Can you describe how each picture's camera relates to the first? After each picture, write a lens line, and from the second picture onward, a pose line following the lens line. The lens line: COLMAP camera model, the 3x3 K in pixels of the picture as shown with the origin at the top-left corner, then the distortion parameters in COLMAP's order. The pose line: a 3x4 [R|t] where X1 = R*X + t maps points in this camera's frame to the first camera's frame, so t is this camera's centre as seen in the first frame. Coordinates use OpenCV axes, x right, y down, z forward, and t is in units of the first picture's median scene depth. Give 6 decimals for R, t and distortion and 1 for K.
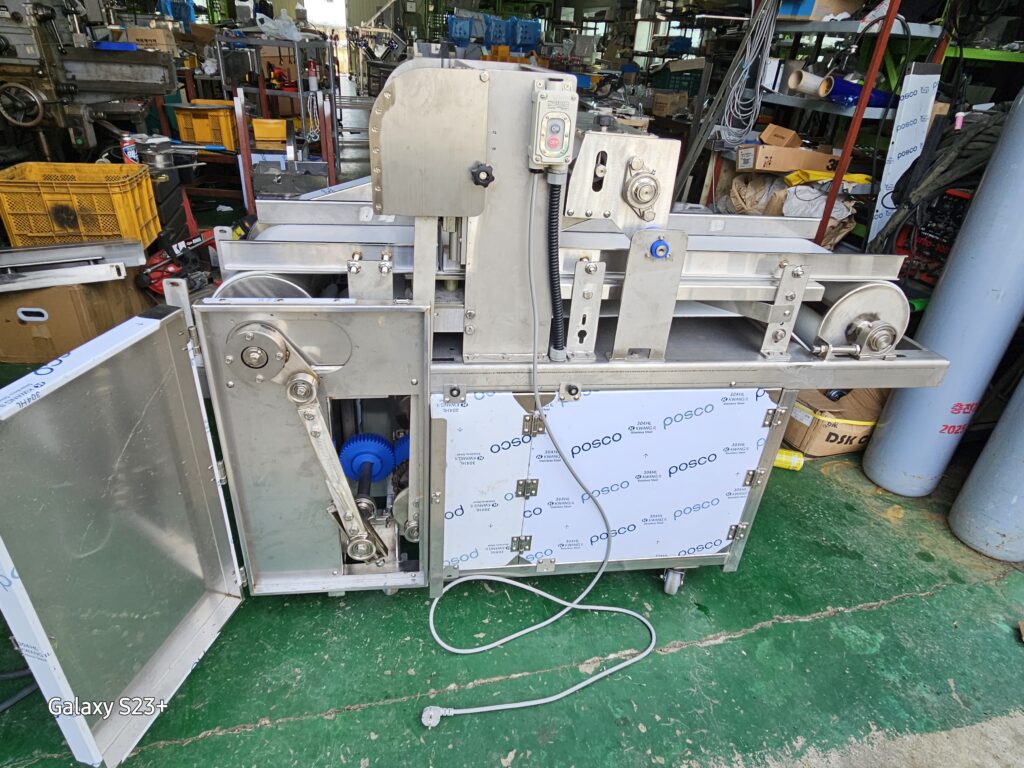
lens RADIAL K [[604.8, 0, 508.4], [0, 604.8, 386.6], [0, 0, 1]] dist [0.000515, -0.000574]
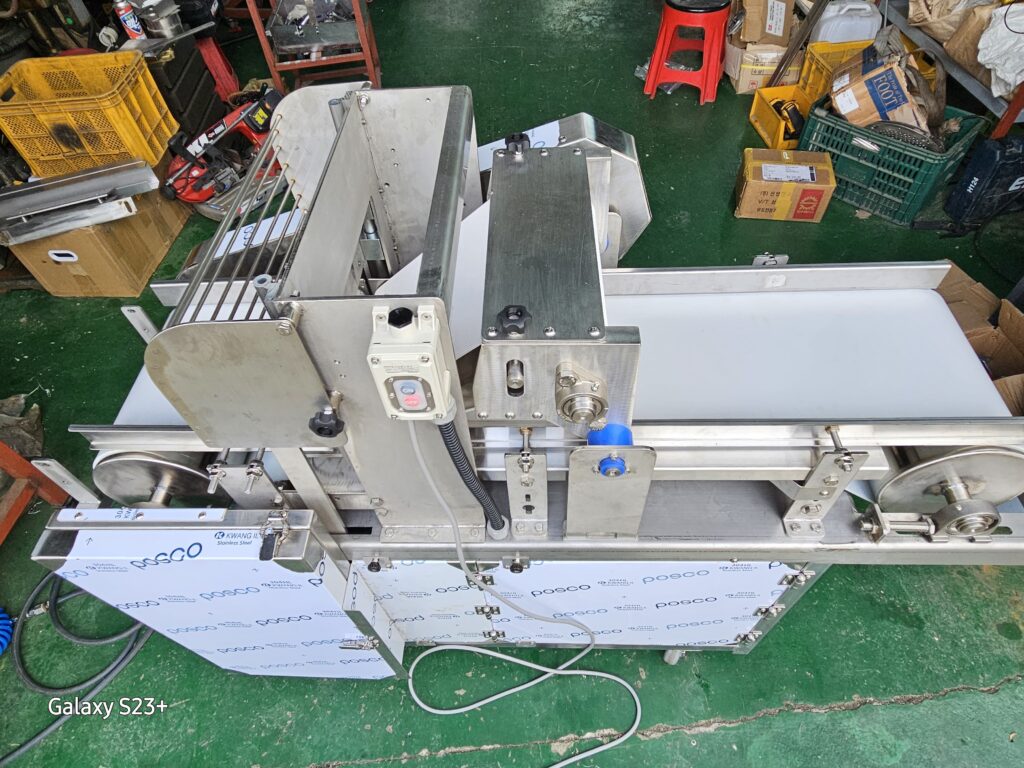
lens RADIAL K [[604.8, 0, 510.5], [0, 604.8, 383.6], [0, 0, 1]] dist [0.000515, -0.000574]
pose [[0.978570, 0.057188, -0.197814, 0.201740], [0.021235, 0.927511, 0.373192, -0.435099], [0.204816, -0.369395, 0.906420, 0.287314]]
